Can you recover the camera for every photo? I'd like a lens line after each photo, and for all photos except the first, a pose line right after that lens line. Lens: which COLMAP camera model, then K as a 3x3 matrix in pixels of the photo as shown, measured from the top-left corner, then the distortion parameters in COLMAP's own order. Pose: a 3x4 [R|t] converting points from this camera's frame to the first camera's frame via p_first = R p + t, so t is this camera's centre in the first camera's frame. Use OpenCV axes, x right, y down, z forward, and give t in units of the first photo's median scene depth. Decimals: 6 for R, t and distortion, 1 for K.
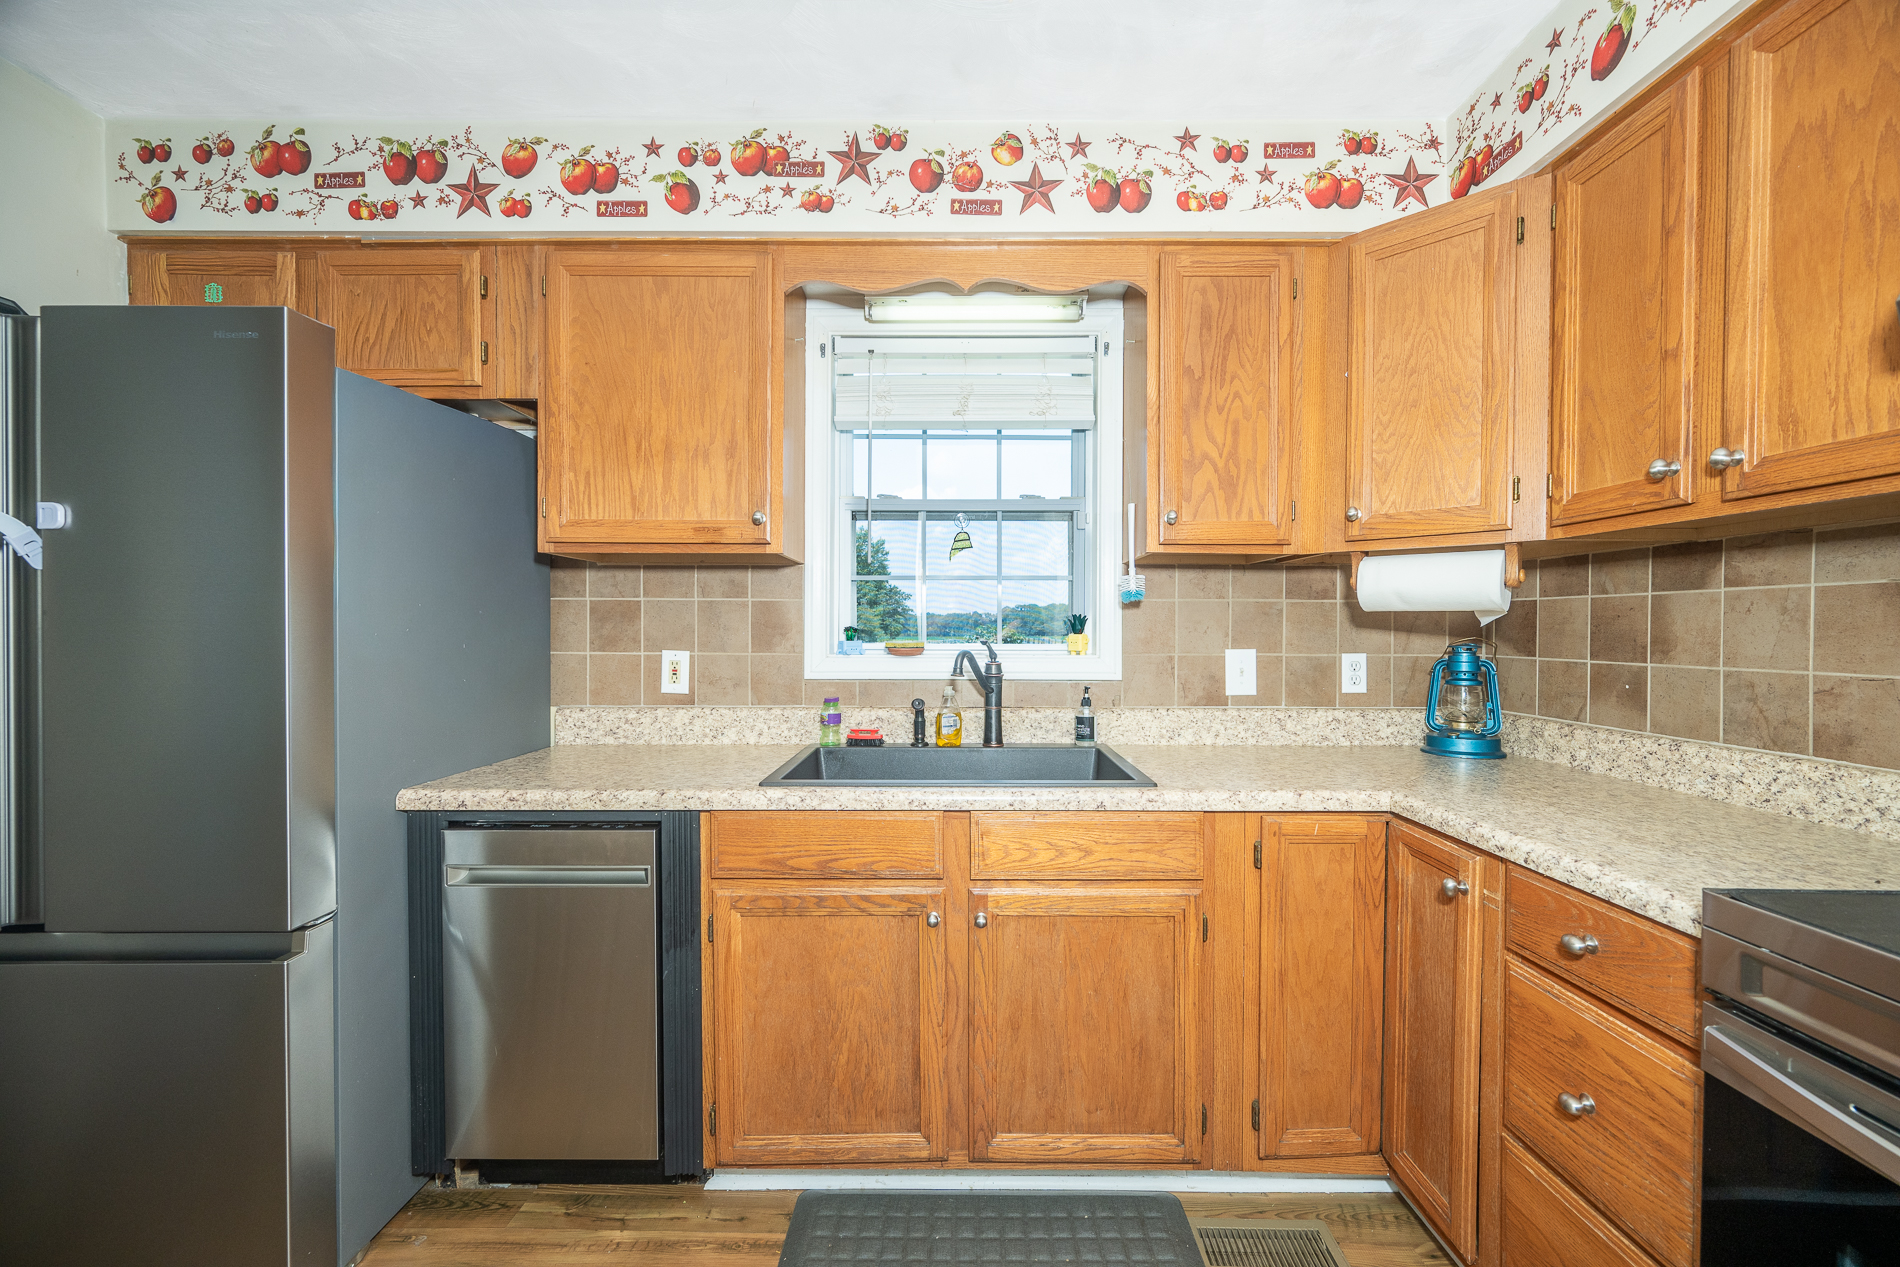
lens RADIAL K [[773.5, 0, 915.9], [0, 773.5, 636.5], [0, 0, 1]] dist [-0.000393, 0.000234]
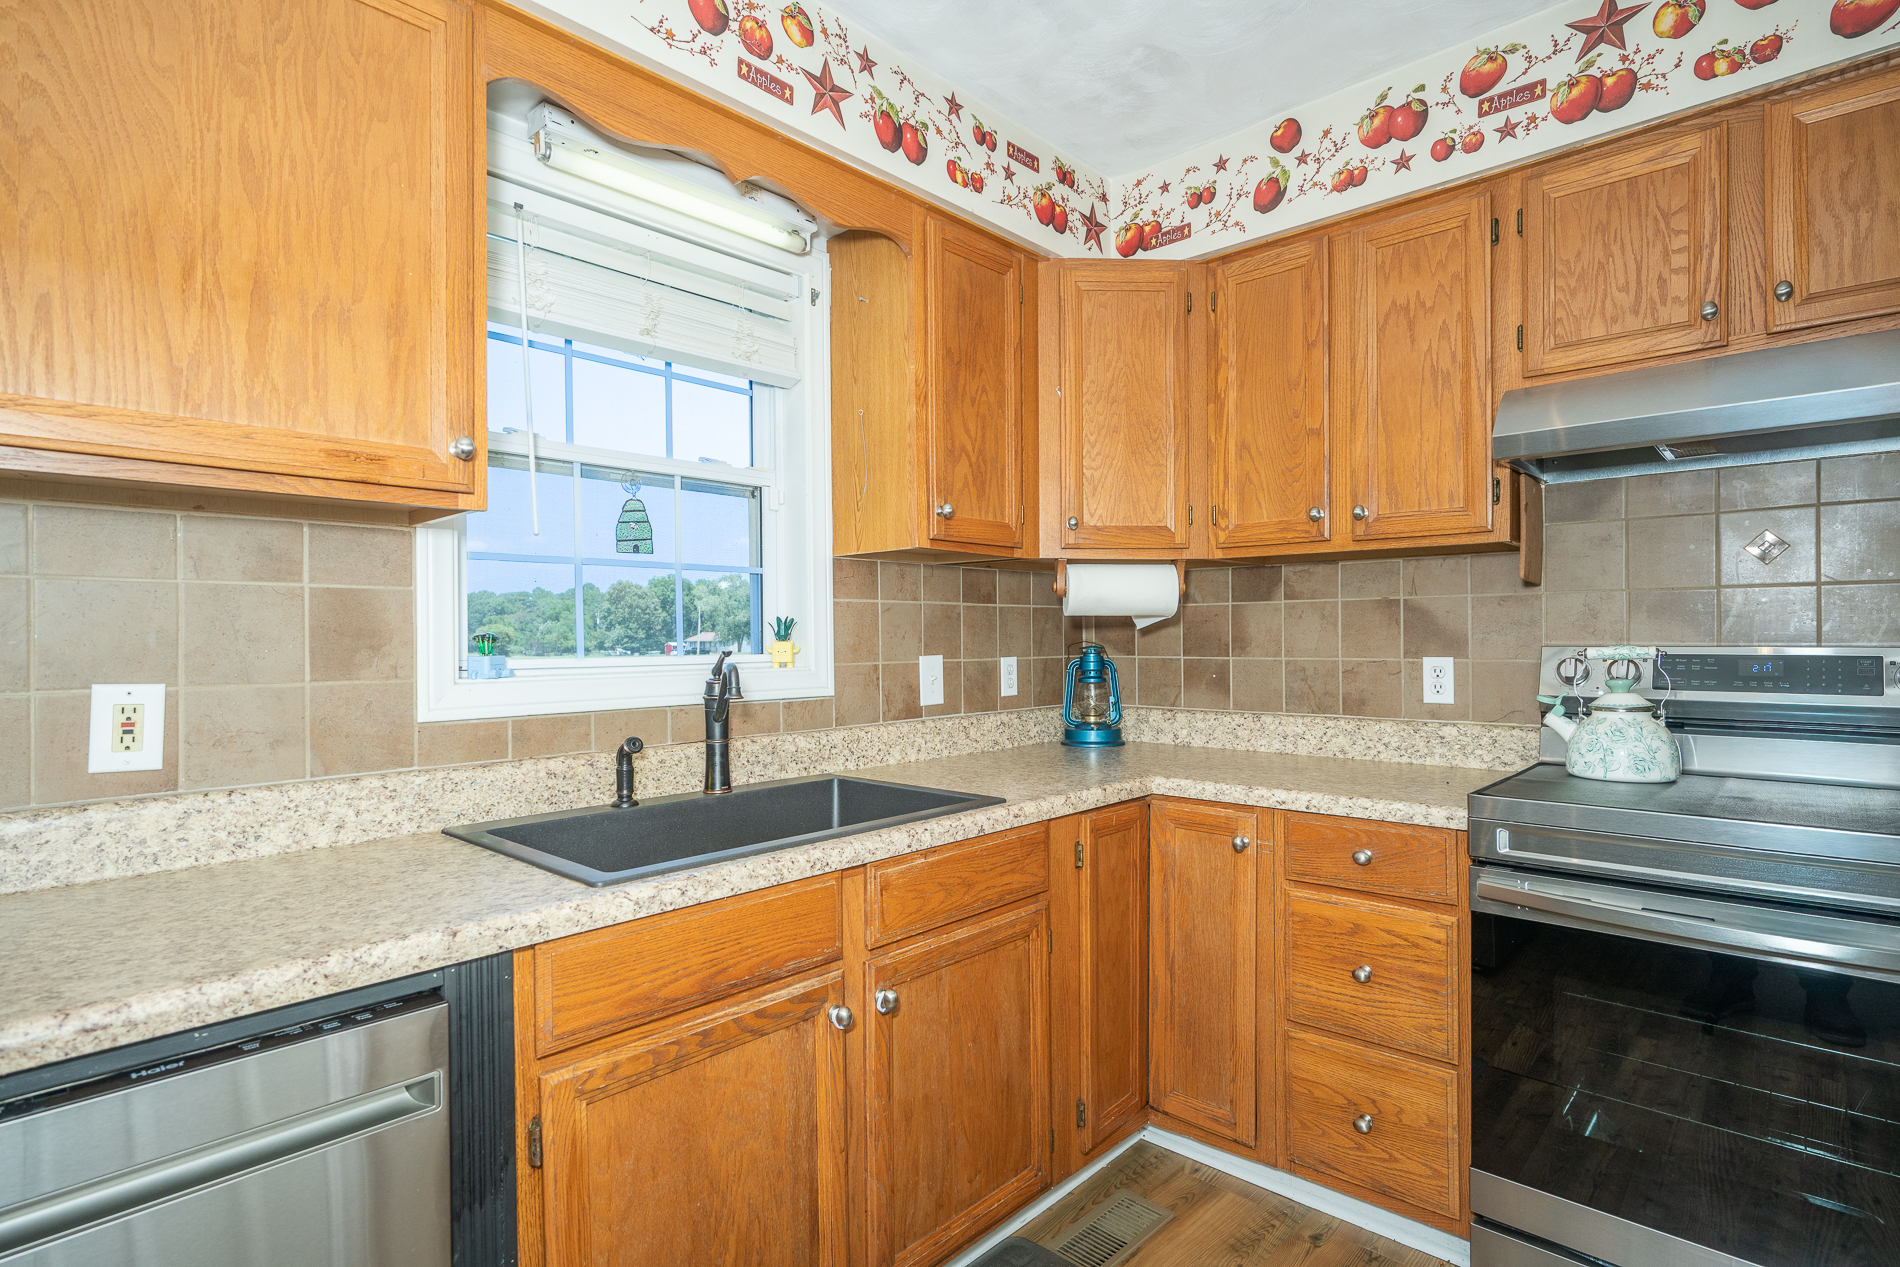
lens RADIAL K [[988.9, 0, 1004.8], [0, 988.9, 633.0], [0, 0, 1]] dist [0.000305, 0.000521]
pose [[0.641262, -0.005104, 0.767305, -0.523150], [0.017661, 0.999811, -0.008109, 0.000884], [-0.767119, 0.018751, 0.641231, 0.203688]]
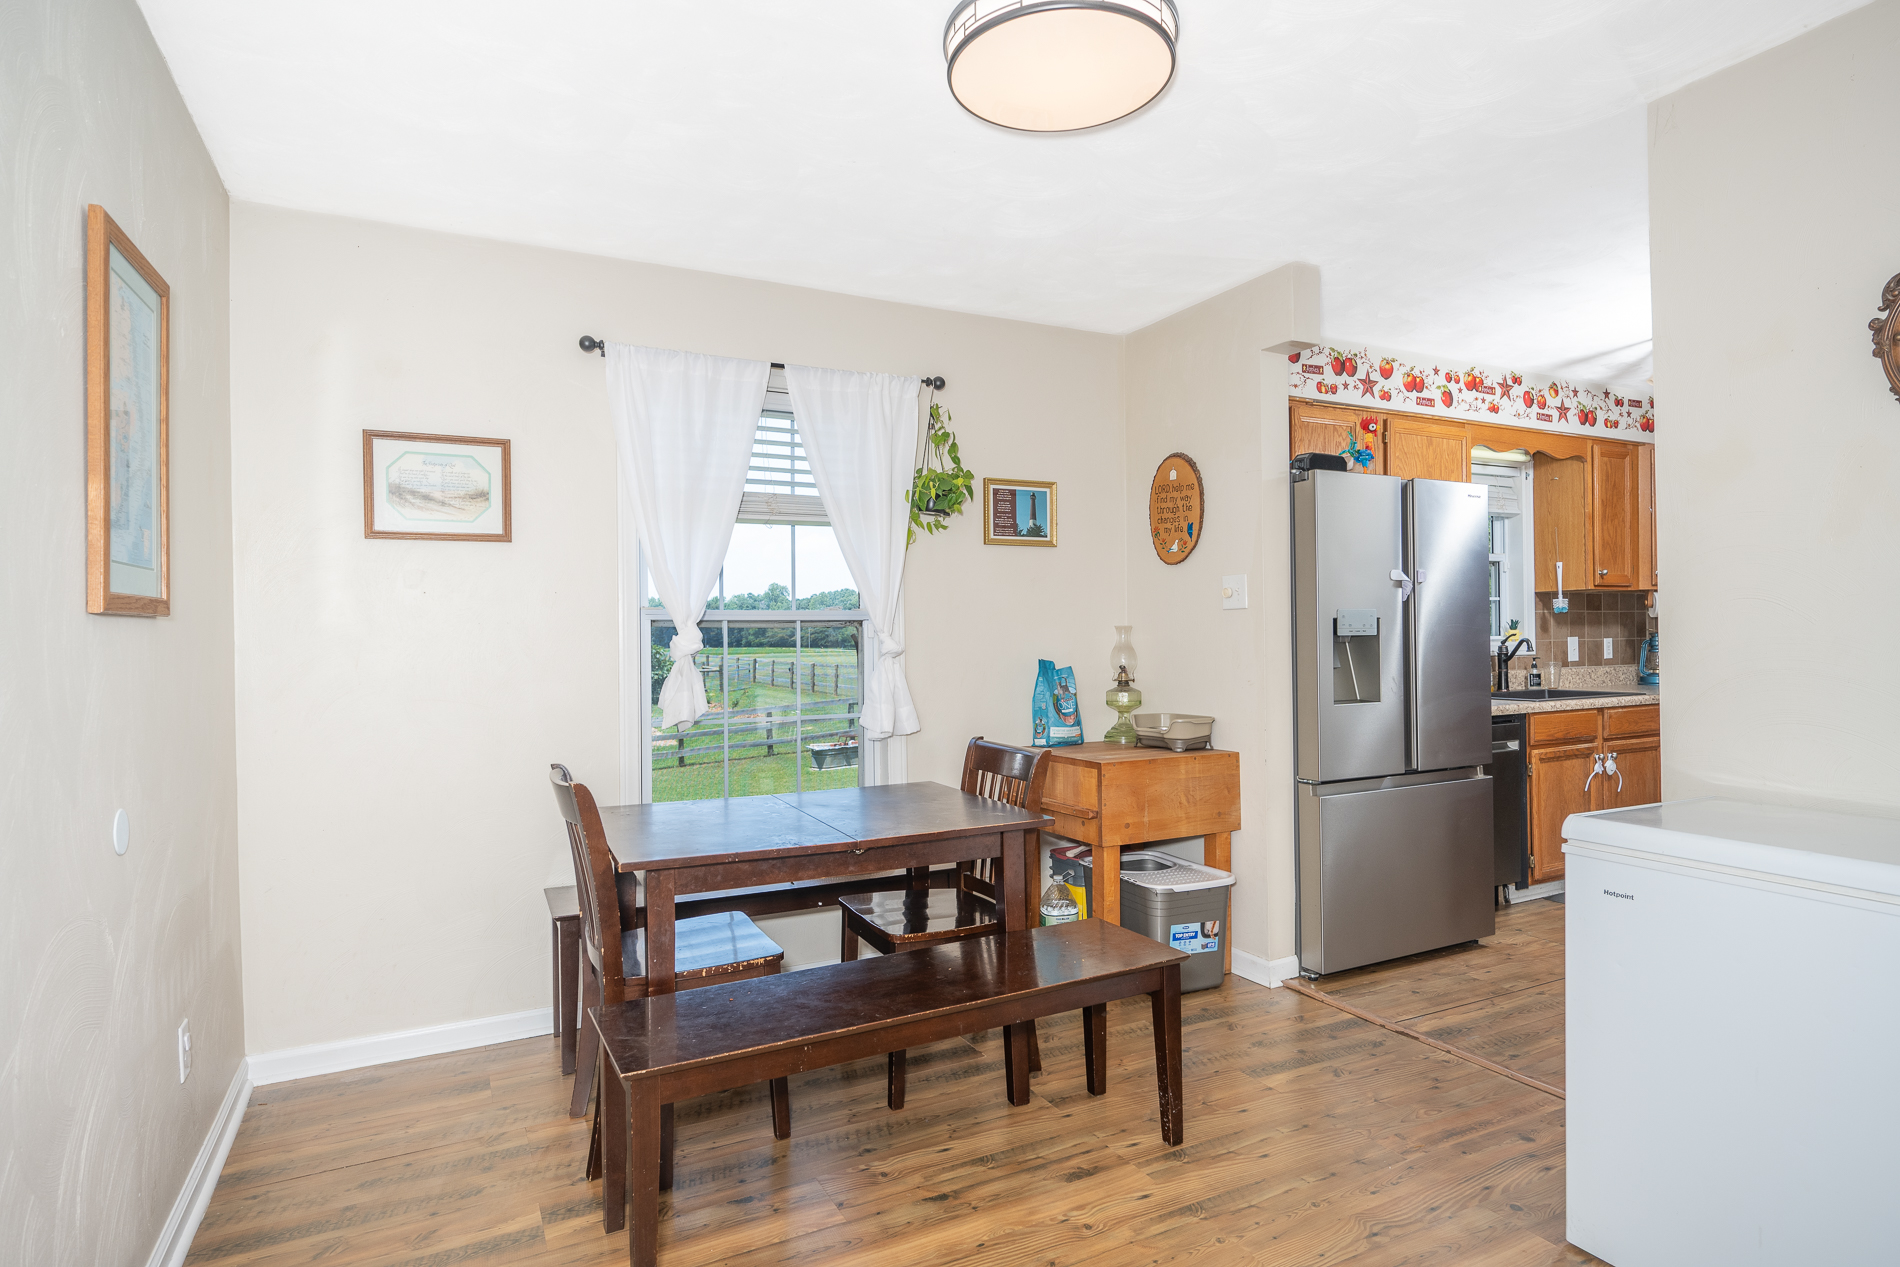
lens RADIAL K [[1043.2, 0, 974.1], [0, 1043.2, 620.1], [0, 0, 1]] dist [-0.001600, 0.003038]
pose [[0.880713, -0.005630, 0.473617, -2.514320], [0.013019, 0.999839, -0.012325, -0.014217], [-0.473471, 0.017021, 0.880645, -0.675742]]
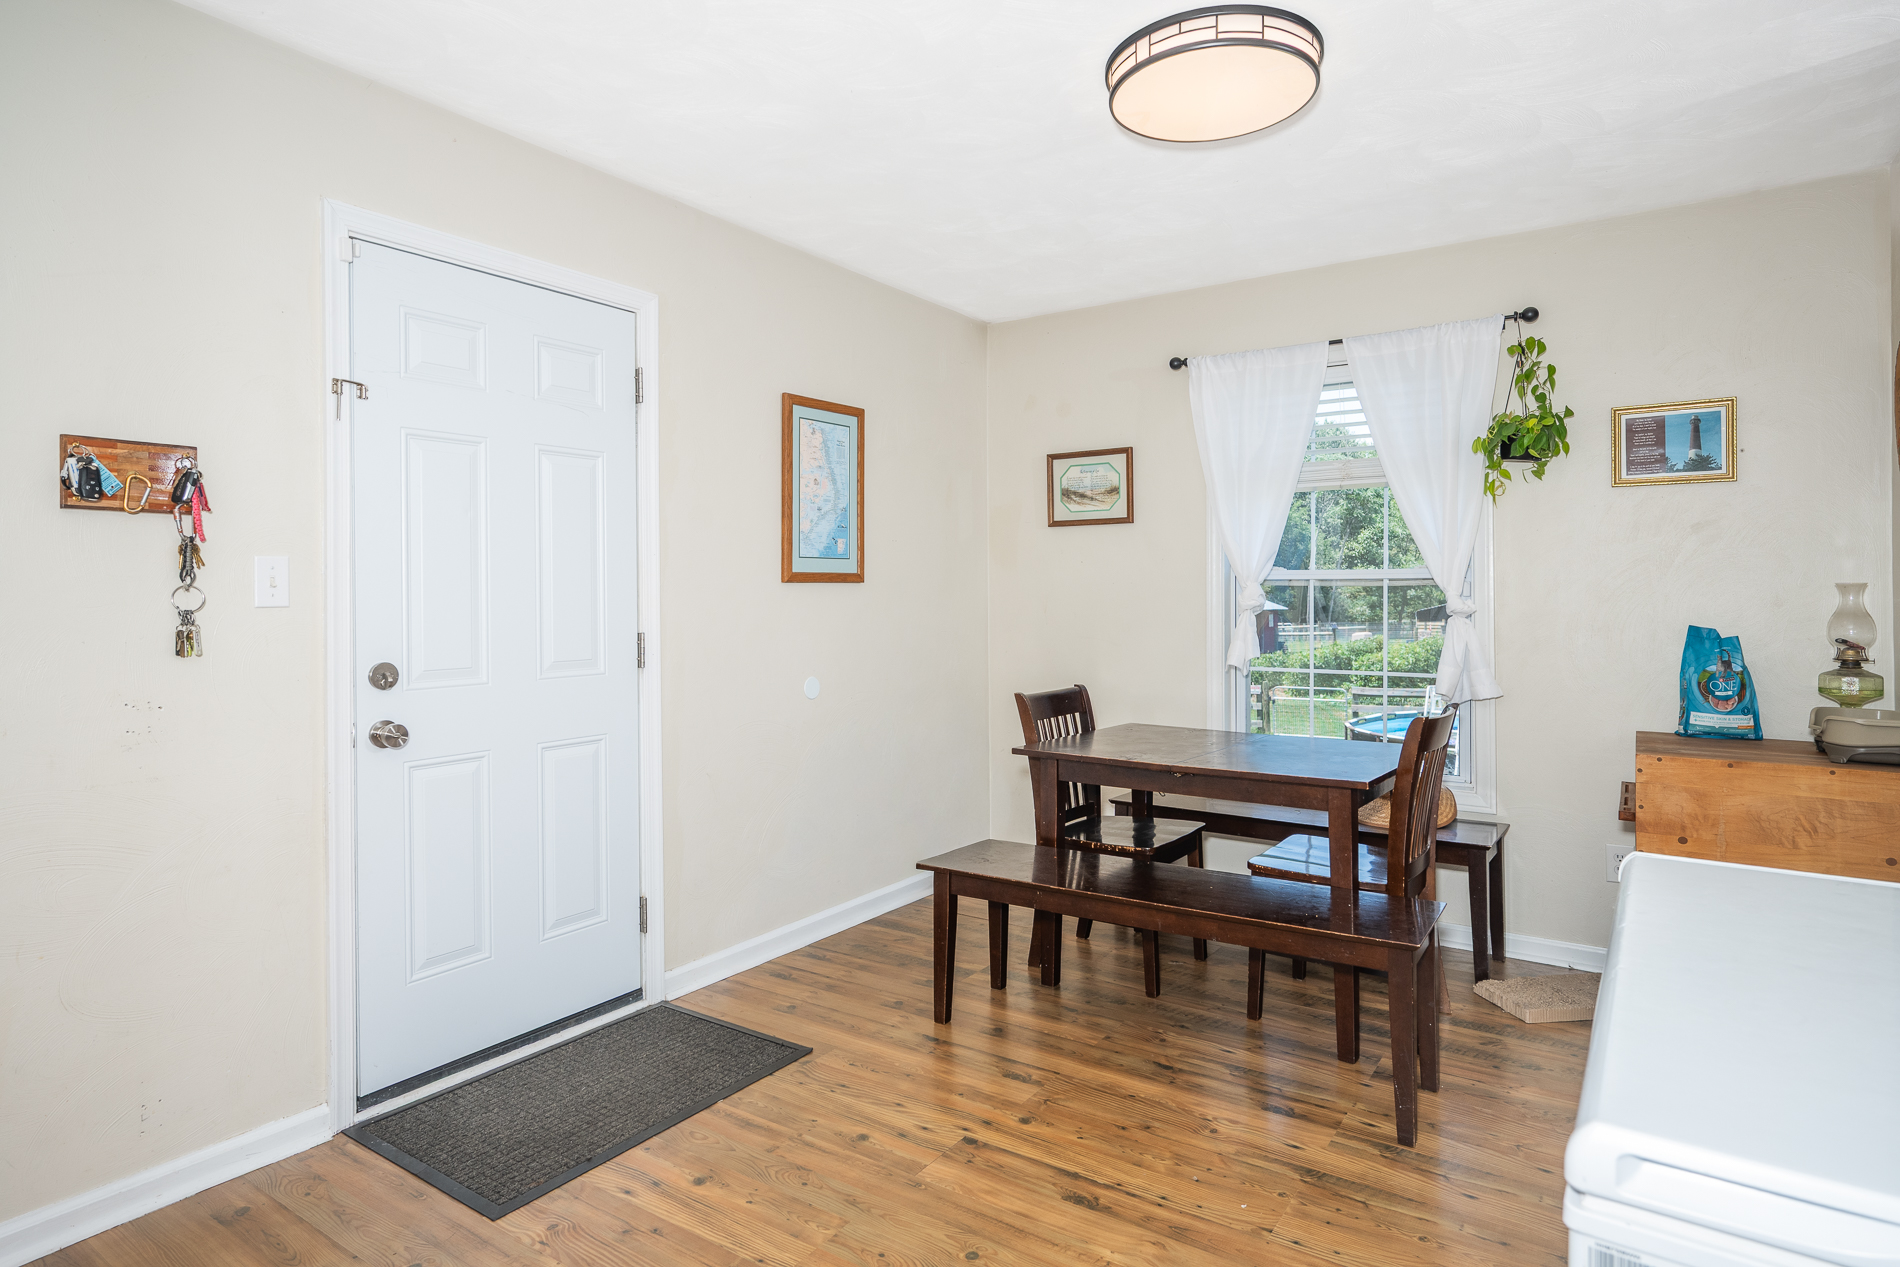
lens RADIAL K [[1043.2, 0, 948.5], [0, 1043.2, 587.0], [0, 0, 1]] dist [-0.001600, 0.003038]
pose [[0.827332, -0.009145, -0.561639, -1.418965], [0.003095, 0.999926, -0.011723, -0.005865], [0.561705, 0.007961, 0.827299, -0.943377]]
